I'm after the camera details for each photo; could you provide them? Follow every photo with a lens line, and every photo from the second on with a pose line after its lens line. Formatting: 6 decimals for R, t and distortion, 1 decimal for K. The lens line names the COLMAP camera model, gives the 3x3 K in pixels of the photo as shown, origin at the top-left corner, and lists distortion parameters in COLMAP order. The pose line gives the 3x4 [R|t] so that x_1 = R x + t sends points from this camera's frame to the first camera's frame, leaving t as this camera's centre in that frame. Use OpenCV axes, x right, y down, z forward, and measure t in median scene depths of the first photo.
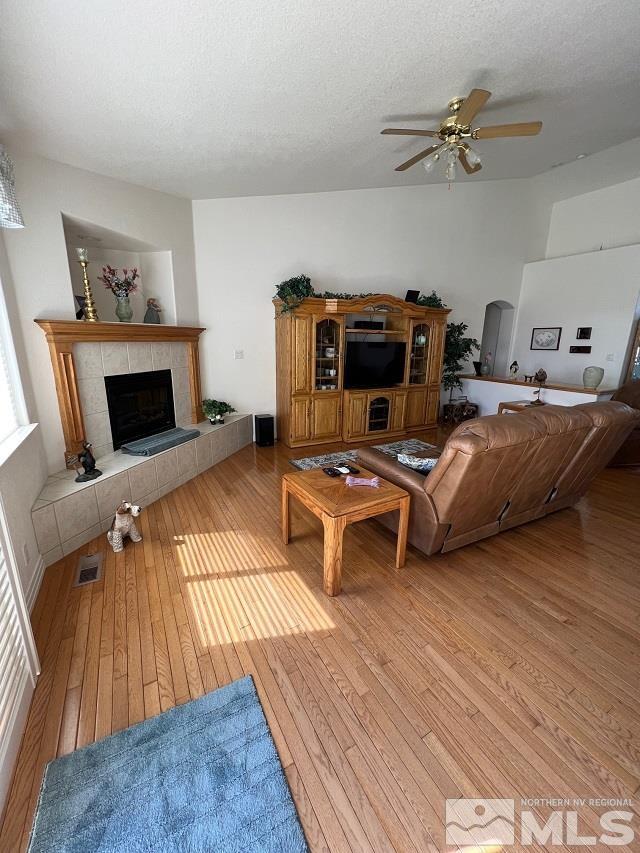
lens RADIAL K [[341.8, 0, 325.2], [0, 341.8, 420.6], [0, 0, 1]] dist [0.000845, 0.000192]
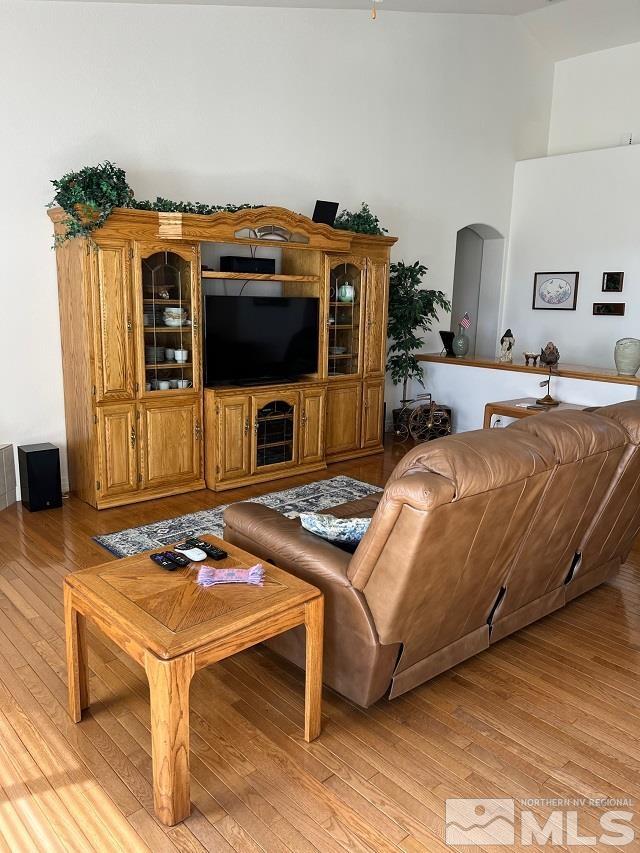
lens RADIAL K [[643.6, 0, 323.1], [0, 643.6, 419.4], [0, 0, 1]] dist [0.043143, -0.039492]
pose [[0.976676, -0.038241, 0.211287, 0.032967], [0.045594, 0.998508, -0.030037, -0.009916], [-0.209823, 0.038970, 0.976962, 0.025554]]
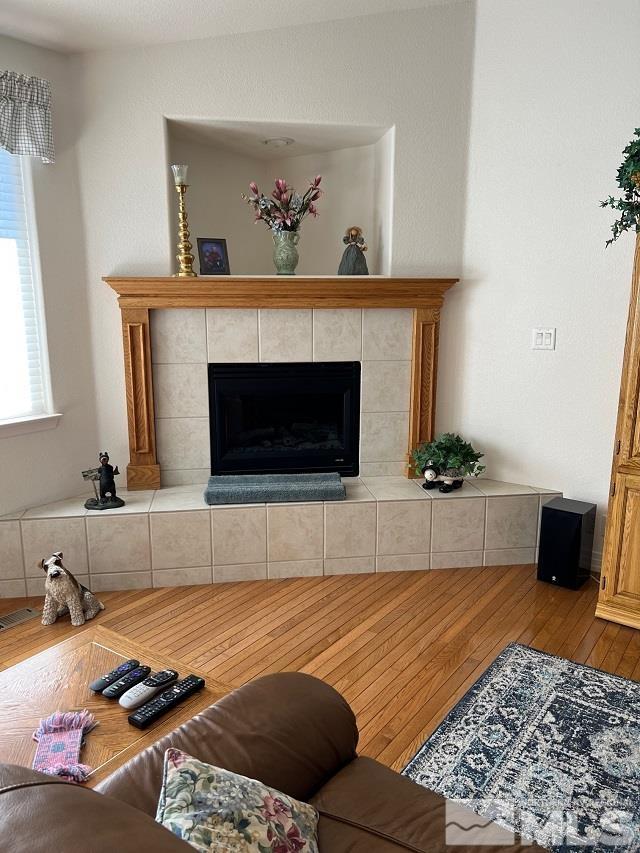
lens RADIAL K [[643.6, 0, 324.4], [0, 643.6, 428.1], [0, 0, 1]] dist [0.043143, -0.039492]
pose [[0.410975, 0.173440, -0.894996, 0.473463], [-0.208146, 0.973656, 0.093105, -0.150615], [0.887567, 0.148027, 0.436249, 0.623479]]
